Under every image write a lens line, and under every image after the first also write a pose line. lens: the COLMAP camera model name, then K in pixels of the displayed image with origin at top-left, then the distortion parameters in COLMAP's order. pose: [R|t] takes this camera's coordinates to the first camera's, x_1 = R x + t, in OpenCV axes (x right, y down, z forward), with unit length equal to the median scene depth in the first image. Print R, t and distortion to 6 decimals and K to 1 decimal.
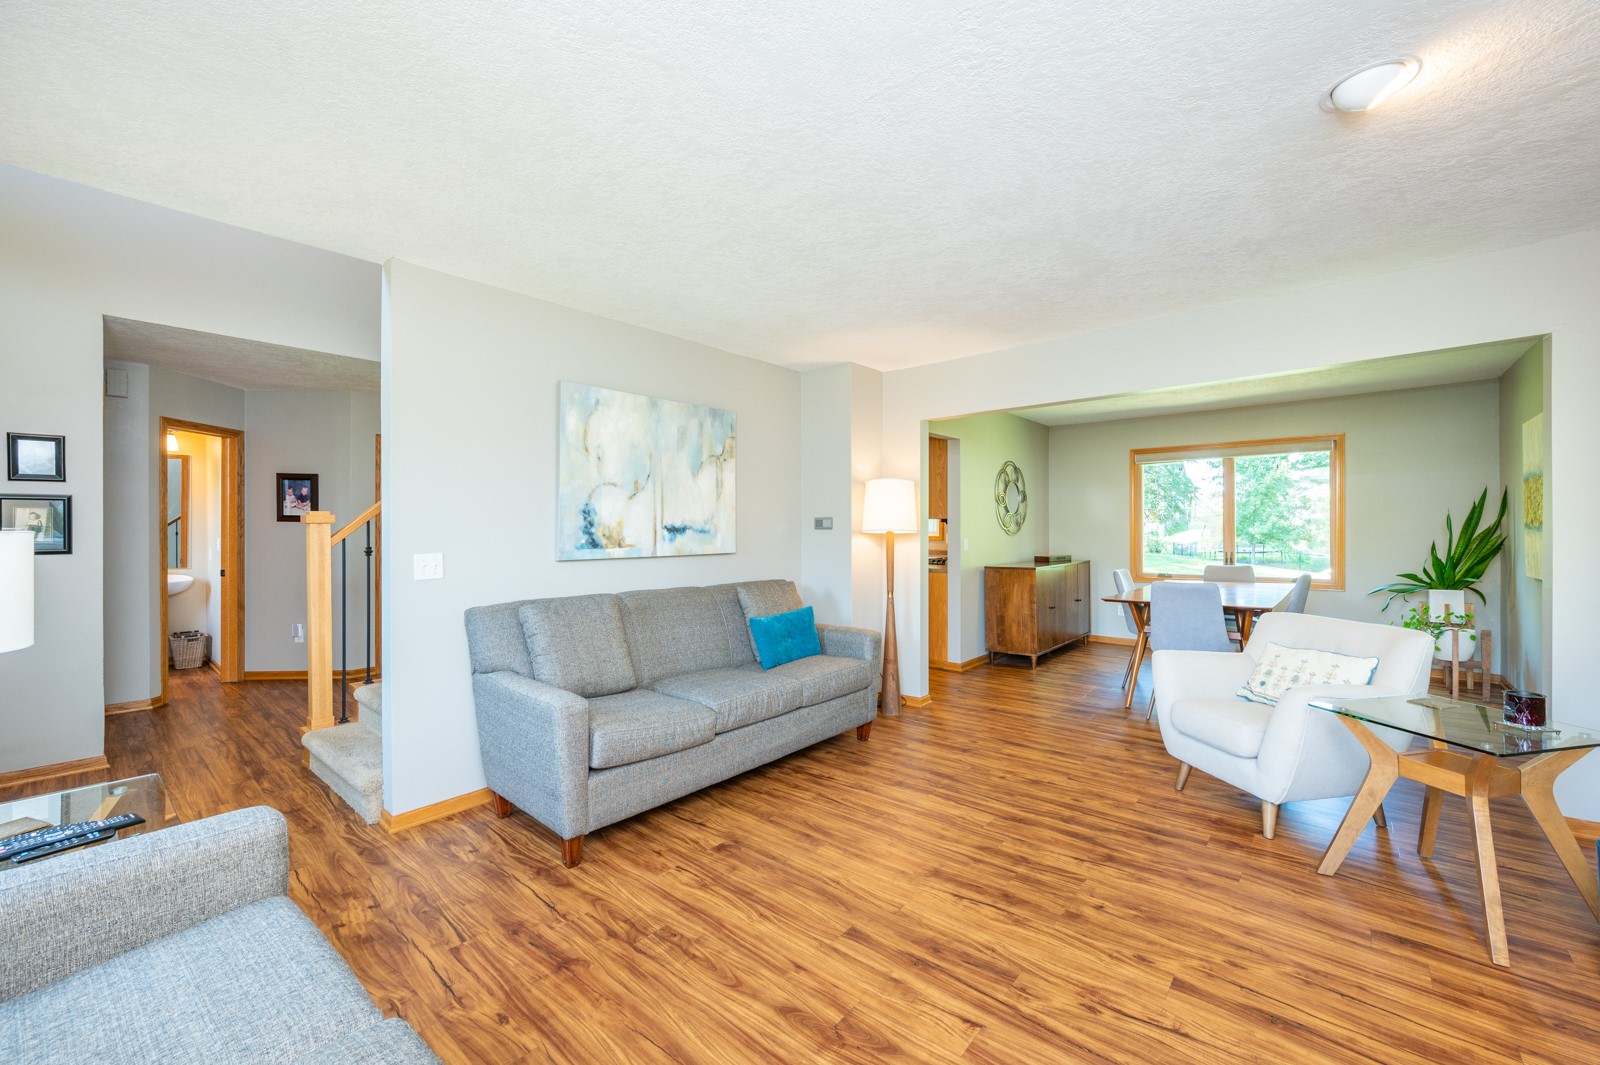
lens RADIAL K [[635.6, 0, 803.3], [0, 635.6, 523.5], [0, 0, 1]] dist [0.000619, -0.000174]
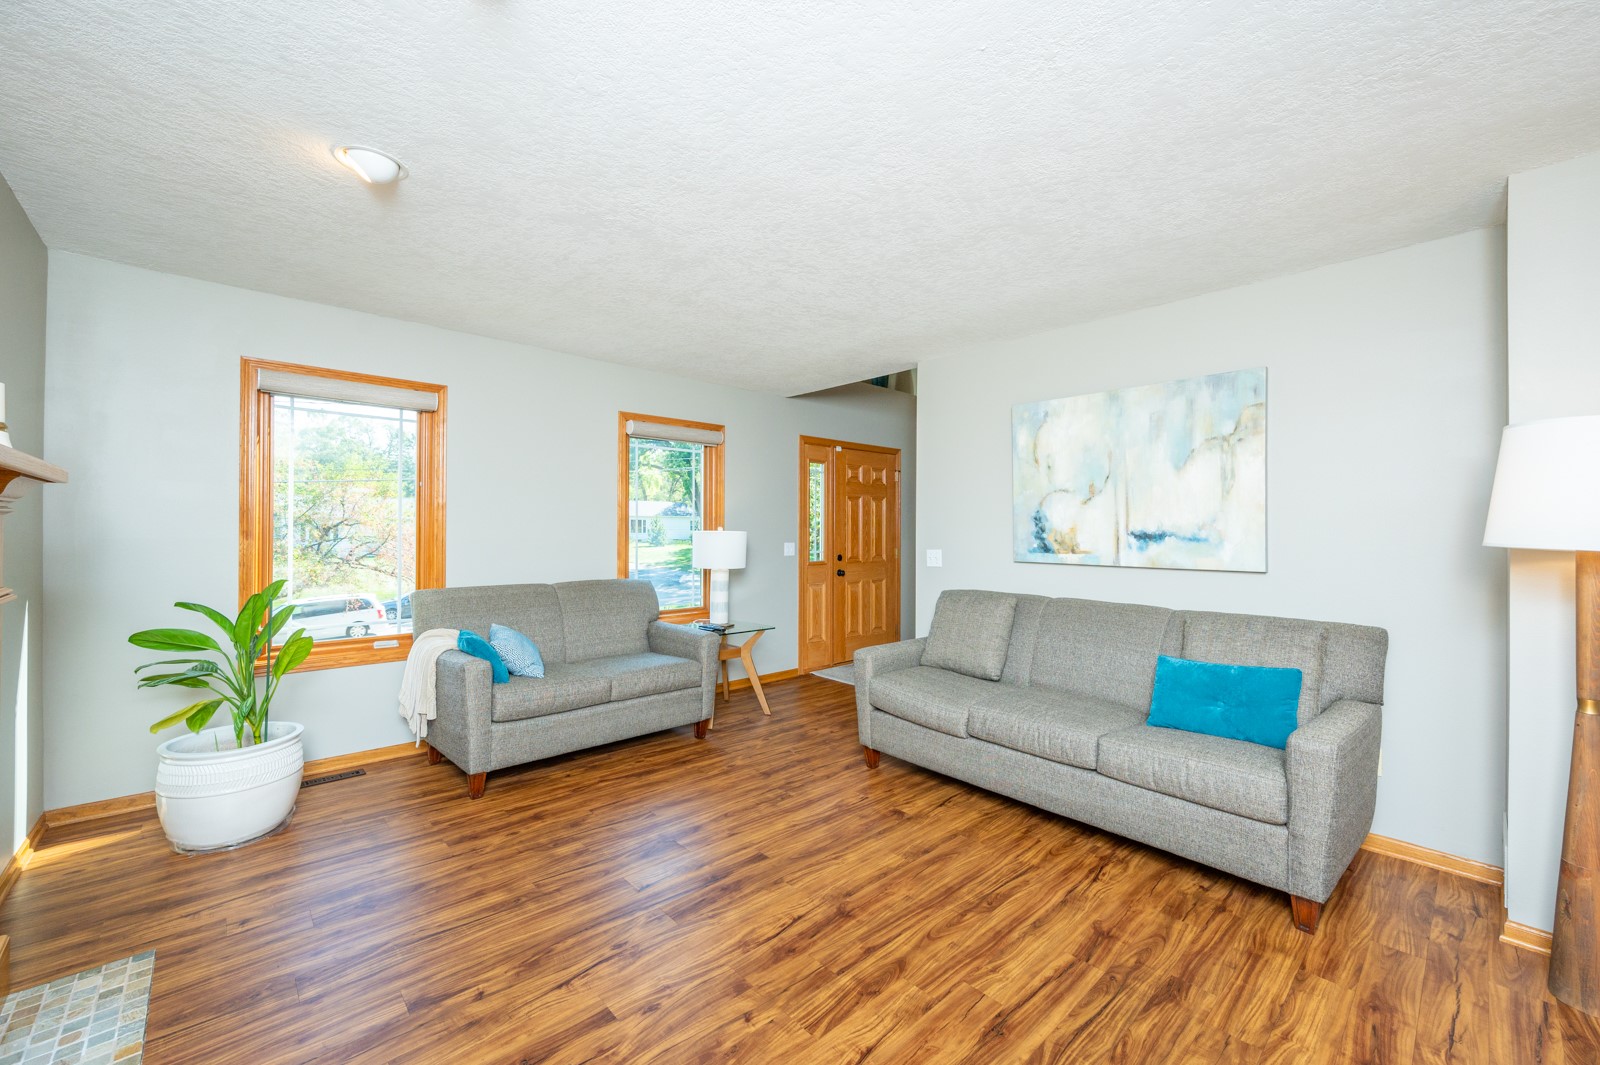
lens RADIAL K [[635.6, 0, 800.9], [0, 635.6, 525.1], [0, 0, 1]] dist [0.000619, -0.000174]
pose [[-0.116533, -0.004387, -0.993177, 1.030982], [0.000252, 0.999990, -0.004447, -0.002809], [0.993187, -0.000769, -0.116531, 0.959770]]
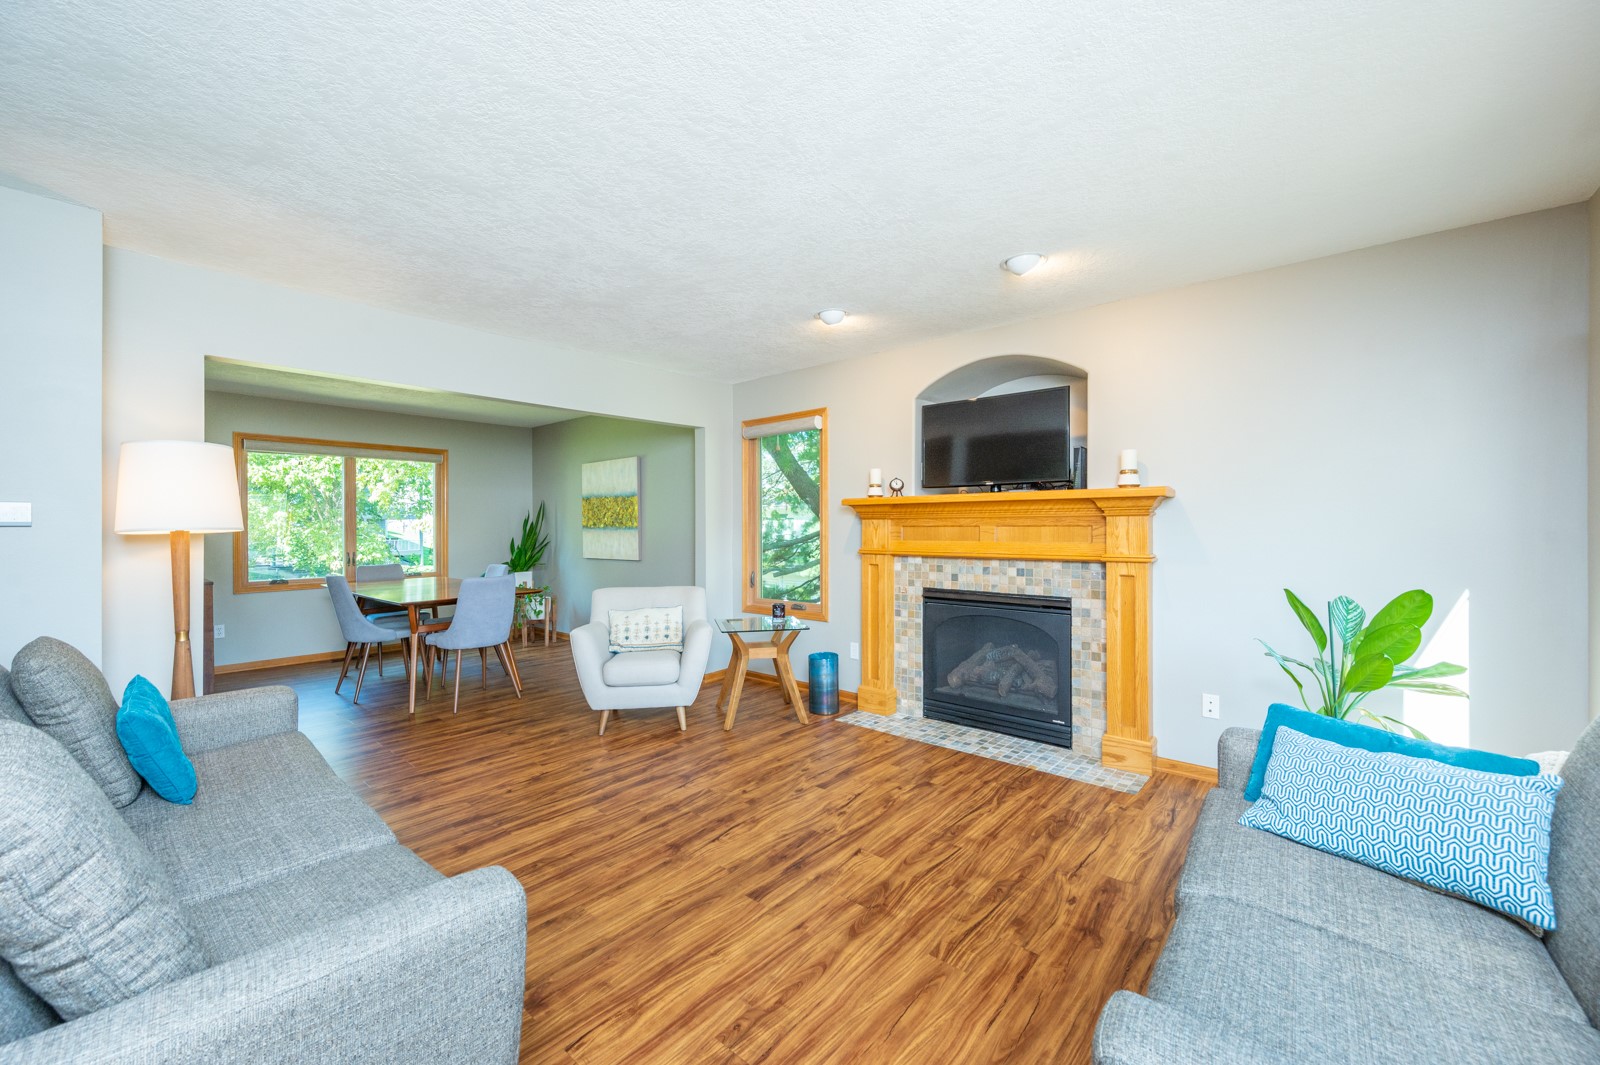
lens RADIAL K [[635.6, 0, 801.7], [0, 635.6, 522.7], [0, 0, 1]] dist [0.000619, -0.000174]
pose [[0.002988, 0.011110, 0.999934, -0.797193], [-0.005979, 0.999921, -0.011092, 0.014366], [-0.999978, -0.005946, 0.003055, 0.722456]]
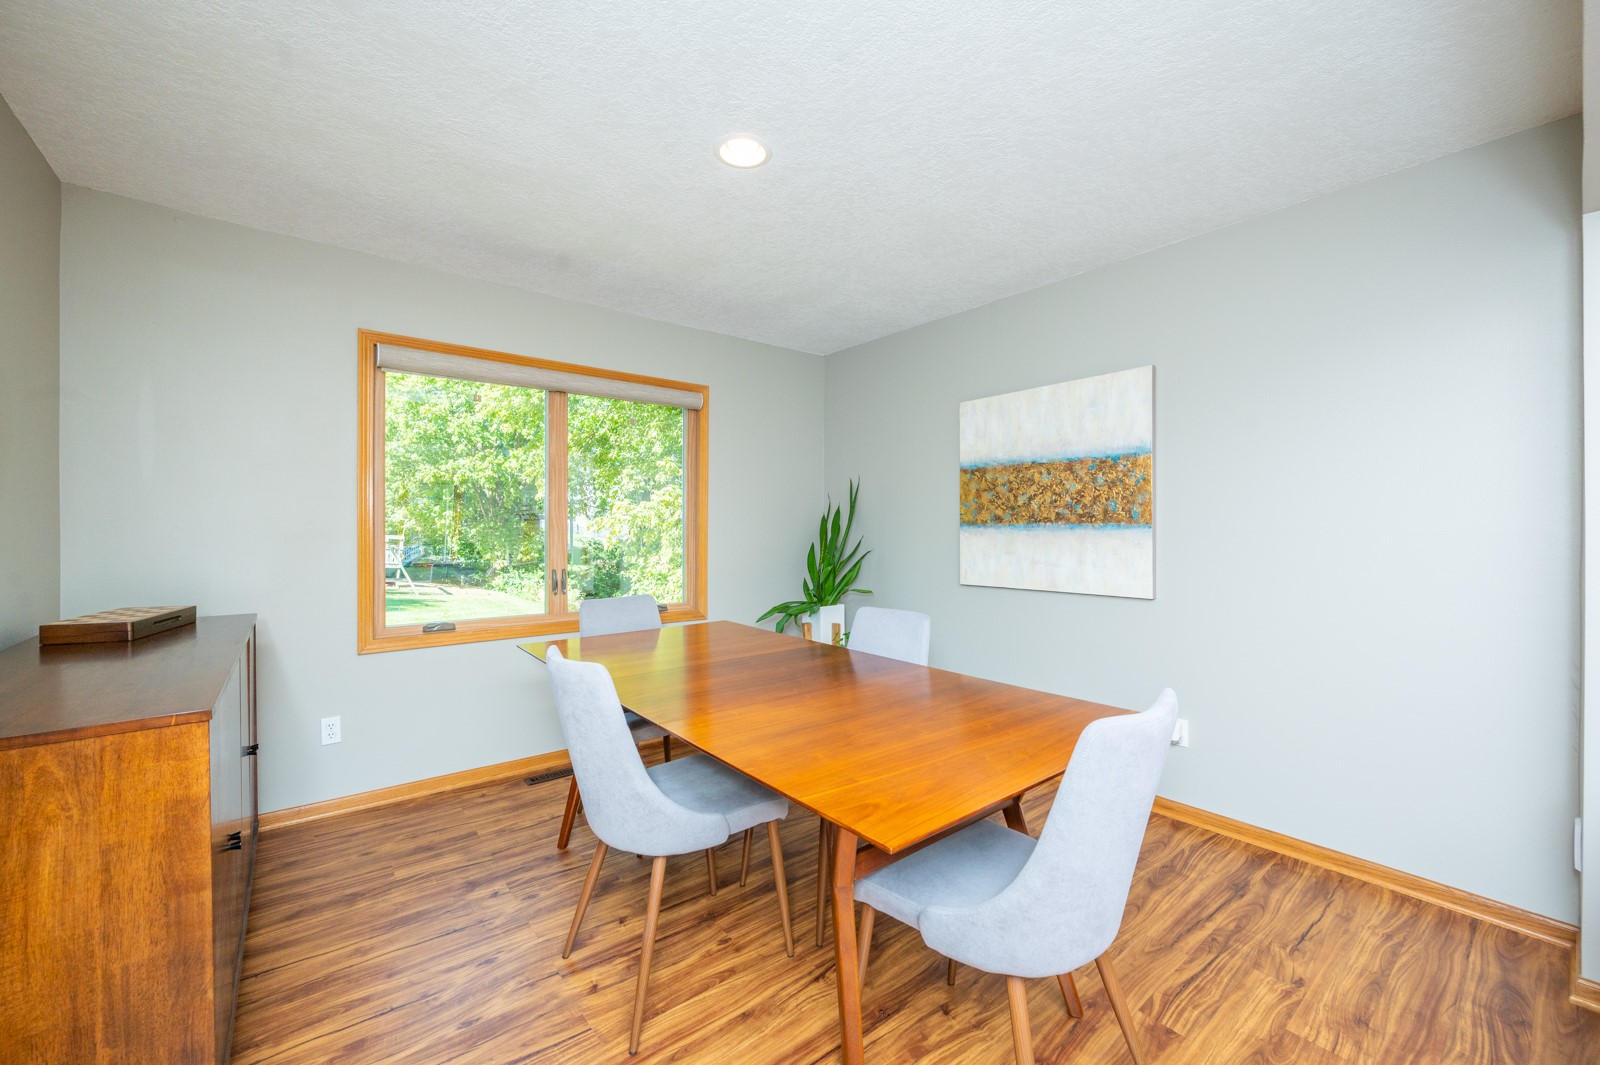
lens RADIAL K [[635.6, 0, 809.0], [0, 635.6, 536.4], [0, 0, 1]] dist [0.000619, -0.000174]
pose [[0.175179, -0.005229, 0.984523, -0.732285], [-0.014231, 0.999868, 0.007843, 0.015125], [-0.984434, -0.015385, 0.175081, 0.775010]]
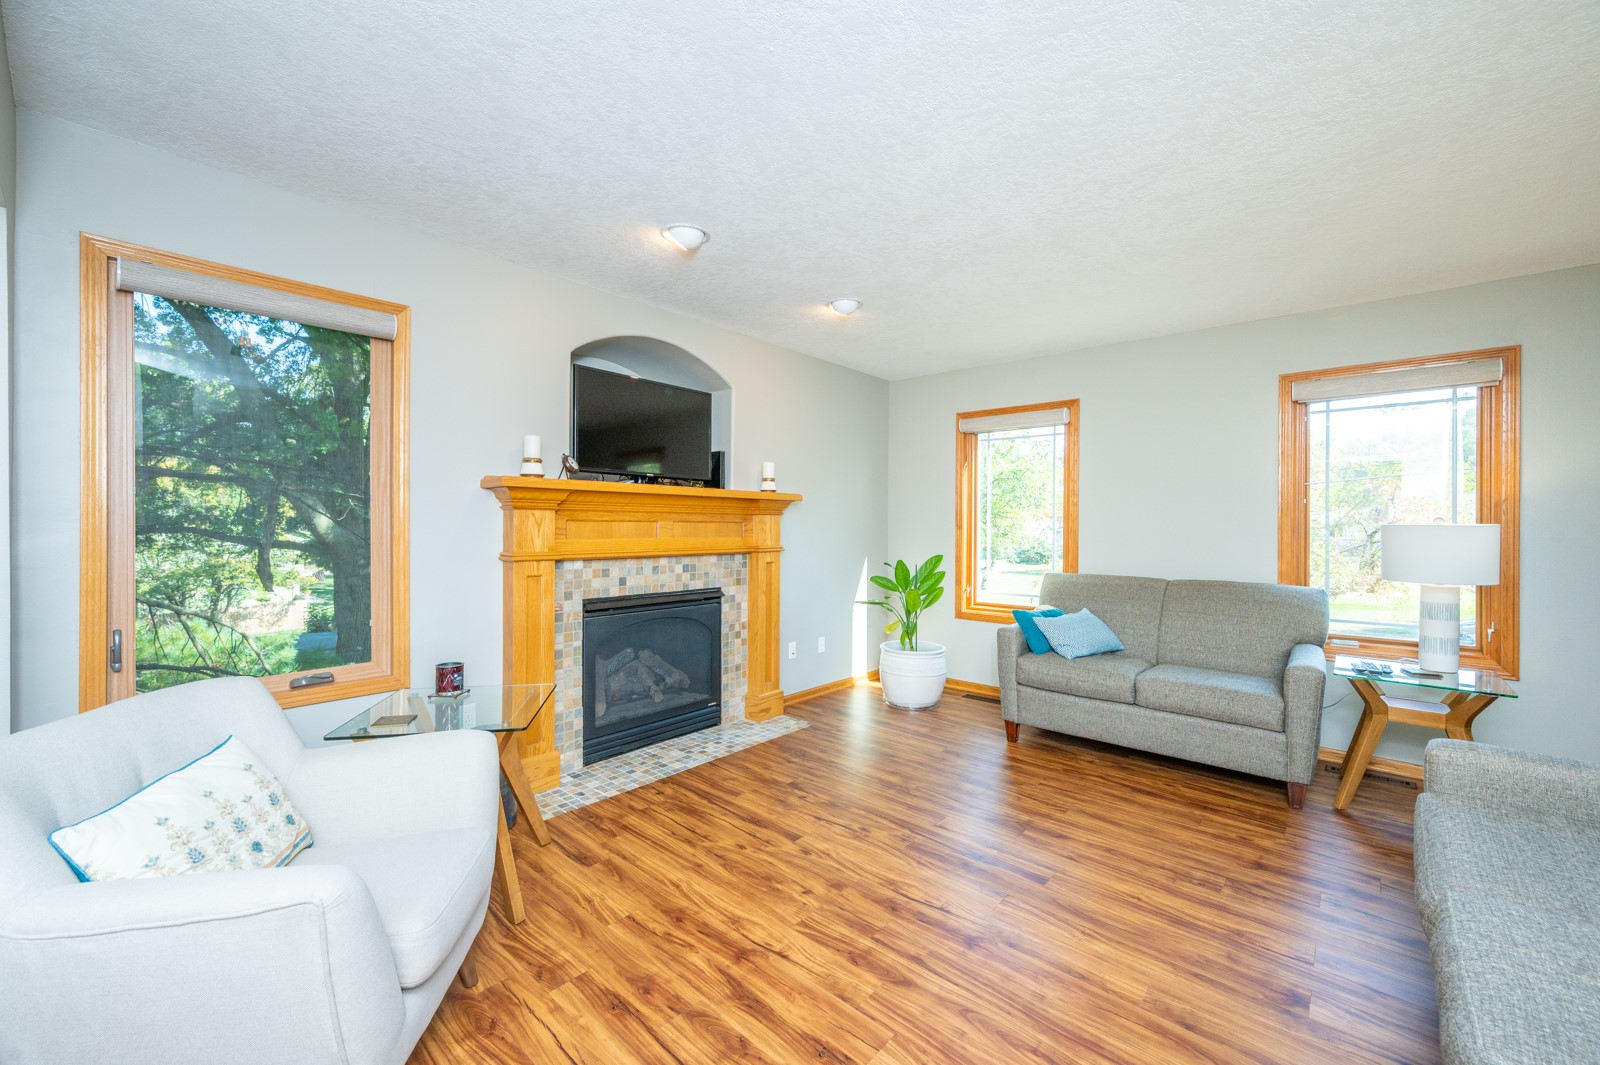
lens RADIAL K [[635.6, 0, 807.3], [0, 635.6, 517.8], [0, 0, 1]] dist [0.000619, -0.000174]
pose [[-0.999951, -0.004650, 0.008773, 0.380204], [-0.004822, 0.999794, -0.019709, 0.020901], [-0.008680, -0.019750, -0.999767, 1.680906]]
